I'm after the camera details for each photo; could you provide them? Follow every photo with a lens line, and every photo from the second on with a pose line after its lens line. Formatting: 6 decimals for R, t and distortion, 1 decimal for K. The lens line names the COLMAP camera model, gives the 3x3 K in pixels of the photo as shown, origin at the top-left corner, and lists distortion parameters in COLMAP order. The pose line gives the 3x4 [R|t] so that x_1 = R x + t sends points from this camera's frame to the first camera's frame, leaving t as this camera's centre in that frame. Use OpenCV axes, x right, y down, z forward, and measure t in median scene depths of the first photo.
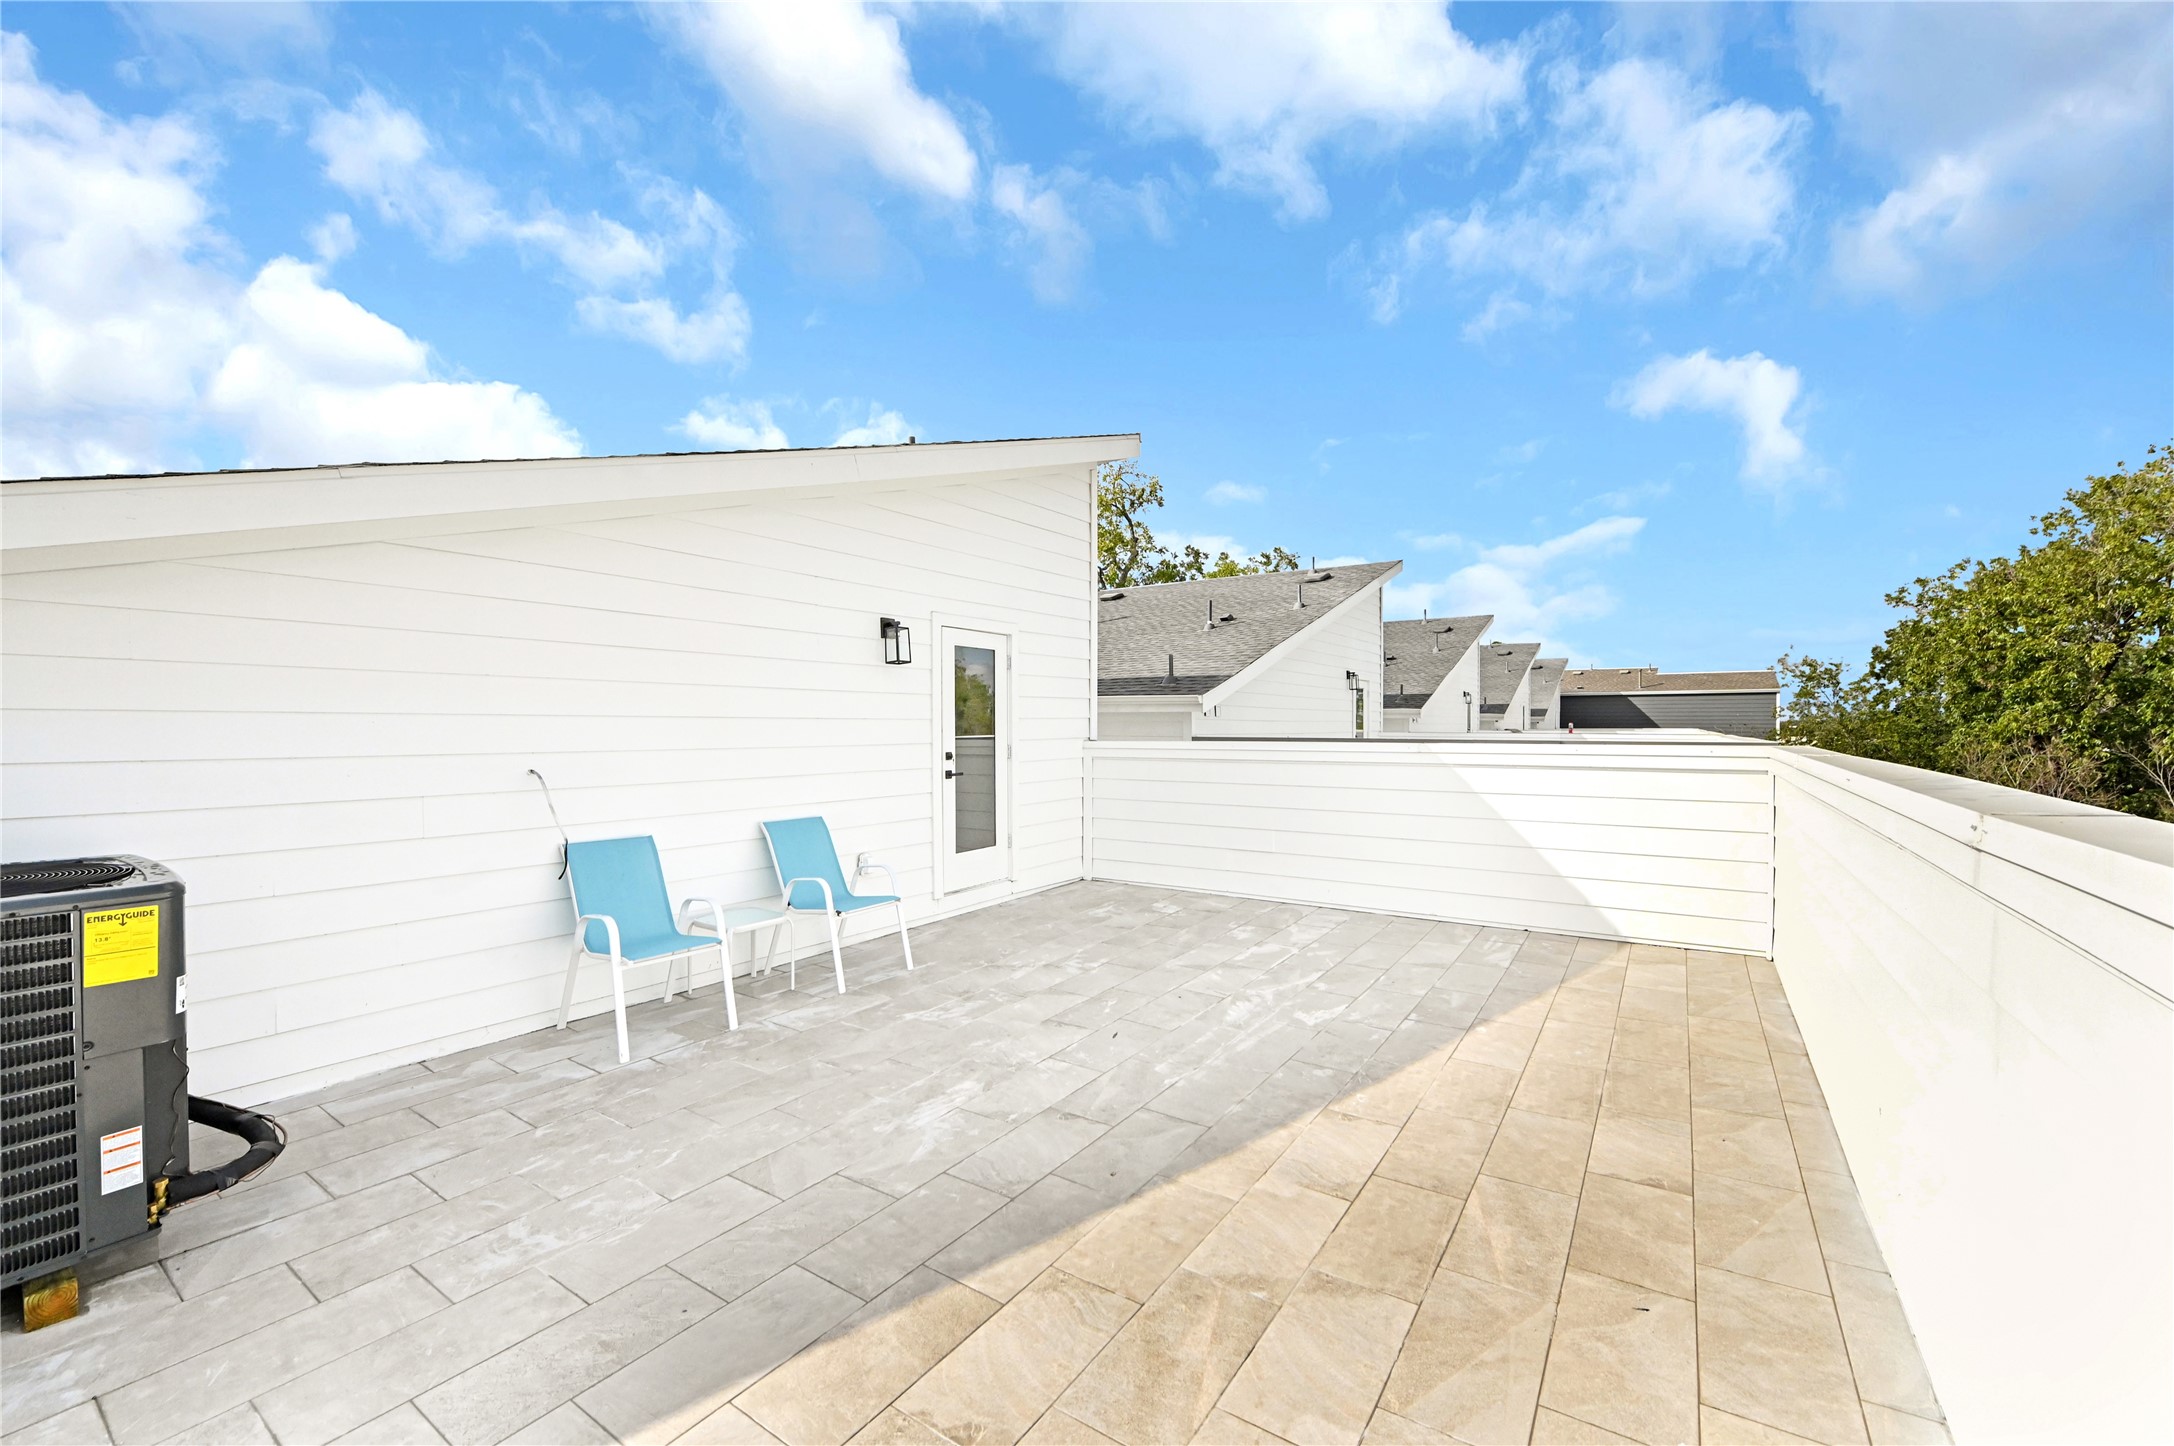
lens RADIAL K [[875.9, 0, 1087.7], [0, 875.9, 722.4], [0, 0, 1]] dist [0.000427, 0.000004]
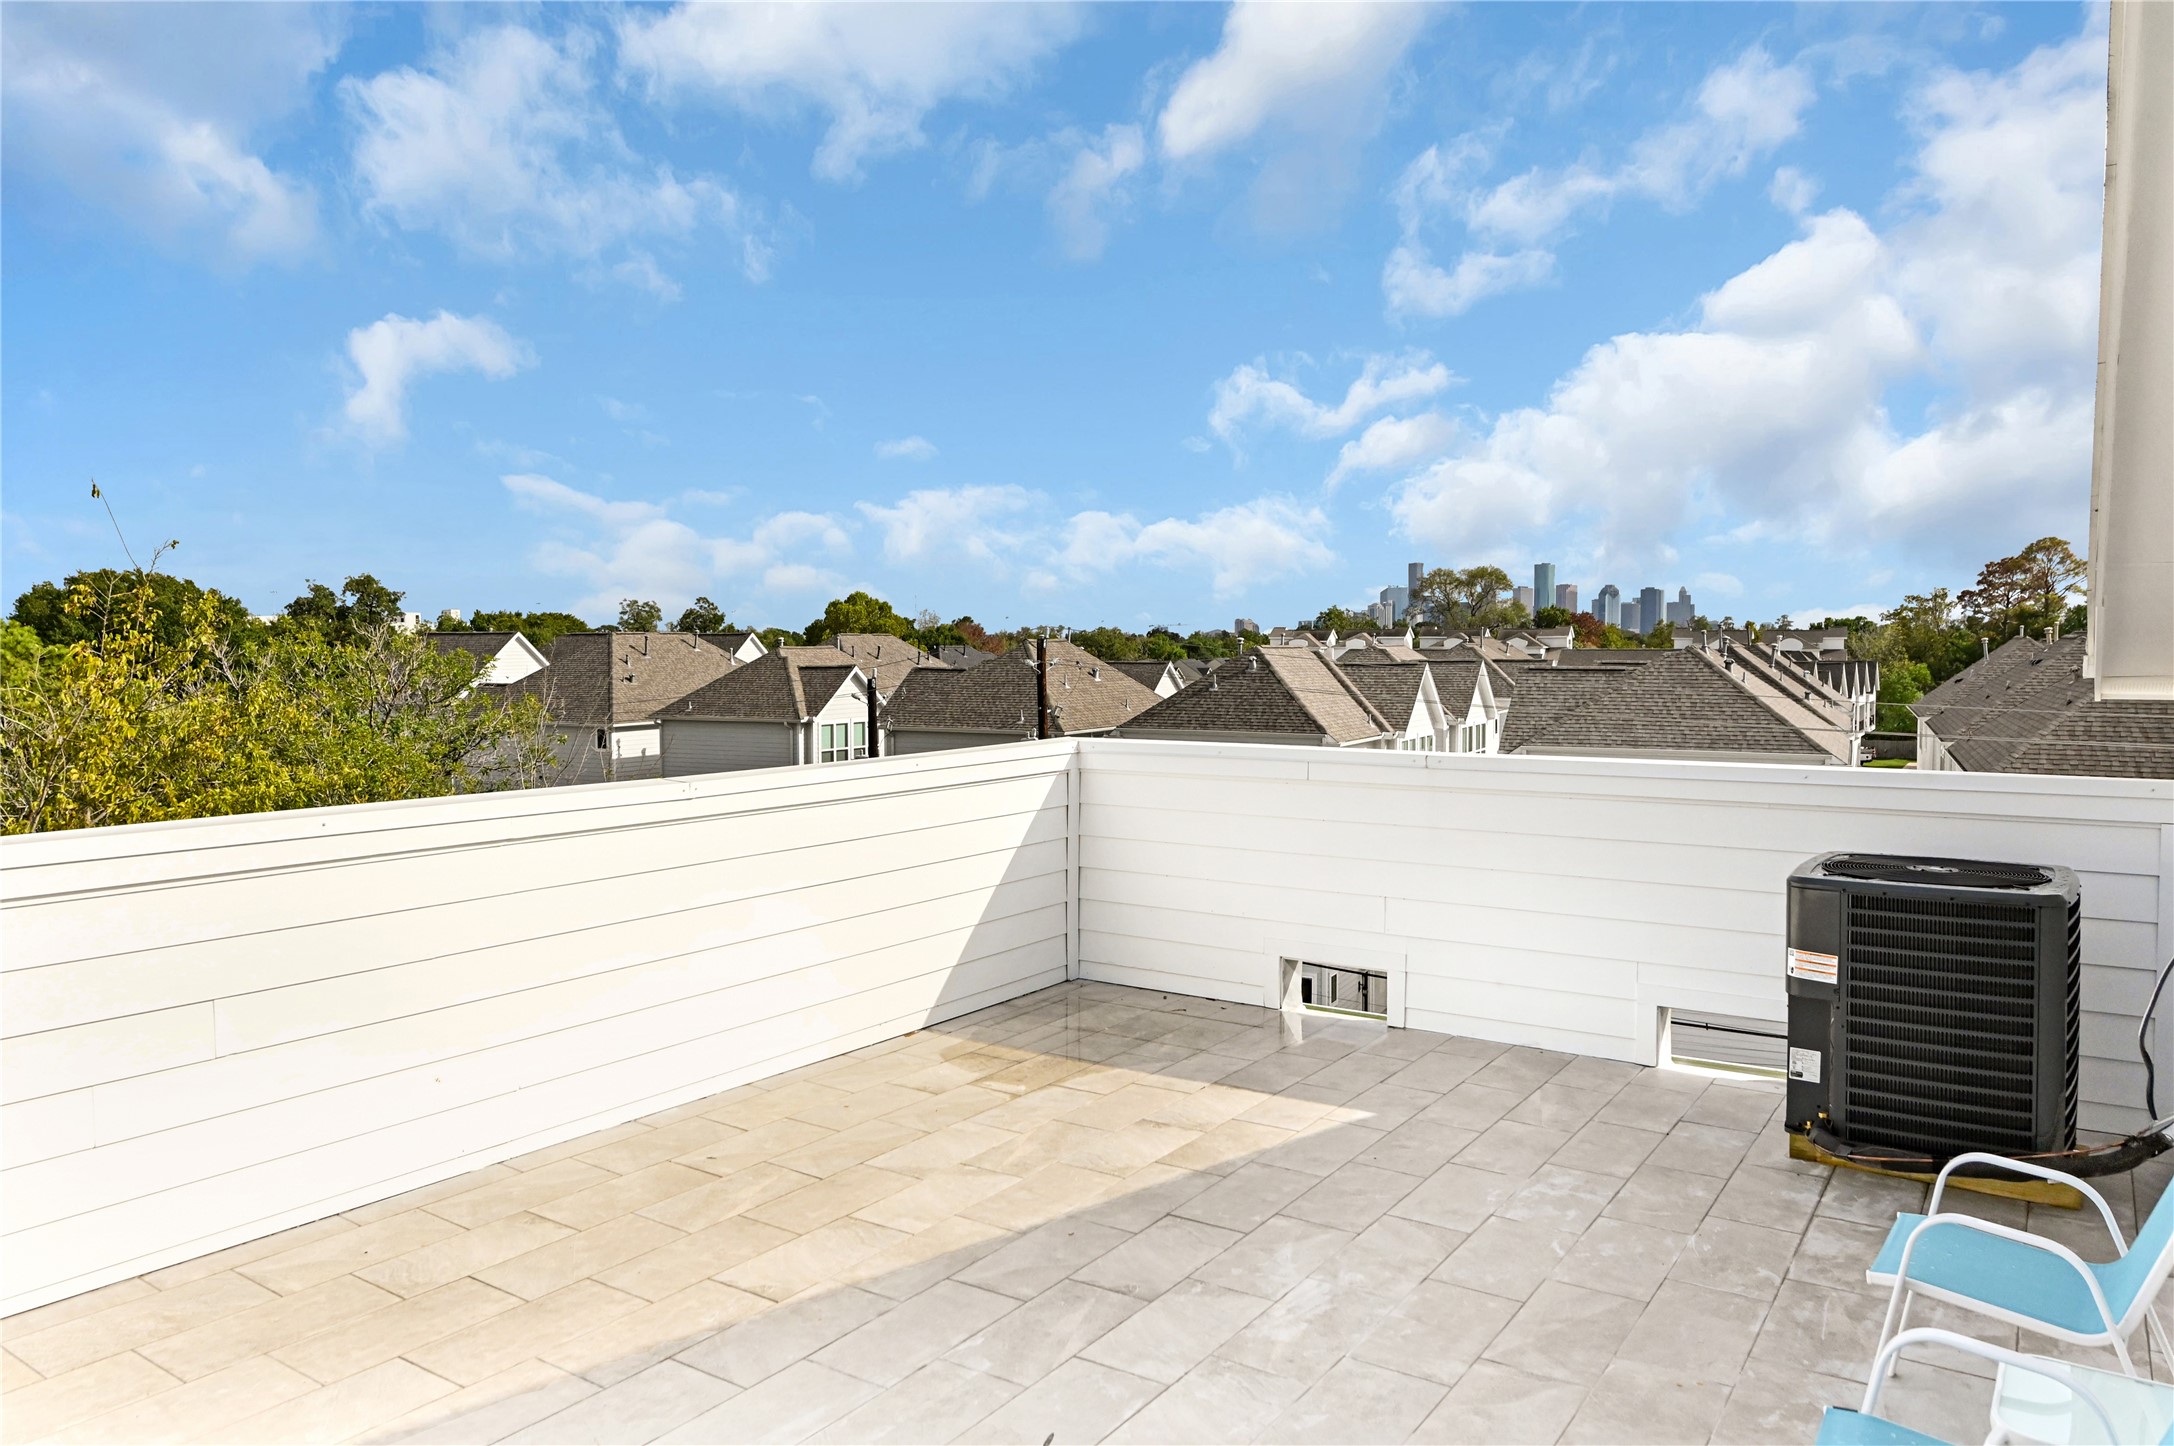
lens RADIAL K [[1483.2, 0, 1086.0], [0, 1483.2, 719.6], [0, 0, 1]] dist [0.000125, 0.000026]
pose [[-0.999994, 0.001511, -0.003111, 0.015422], [0.001356, 0.998790, 0.049168, -0.118219], [0.003181, 0.049163, -0.998786, 2.359106]]
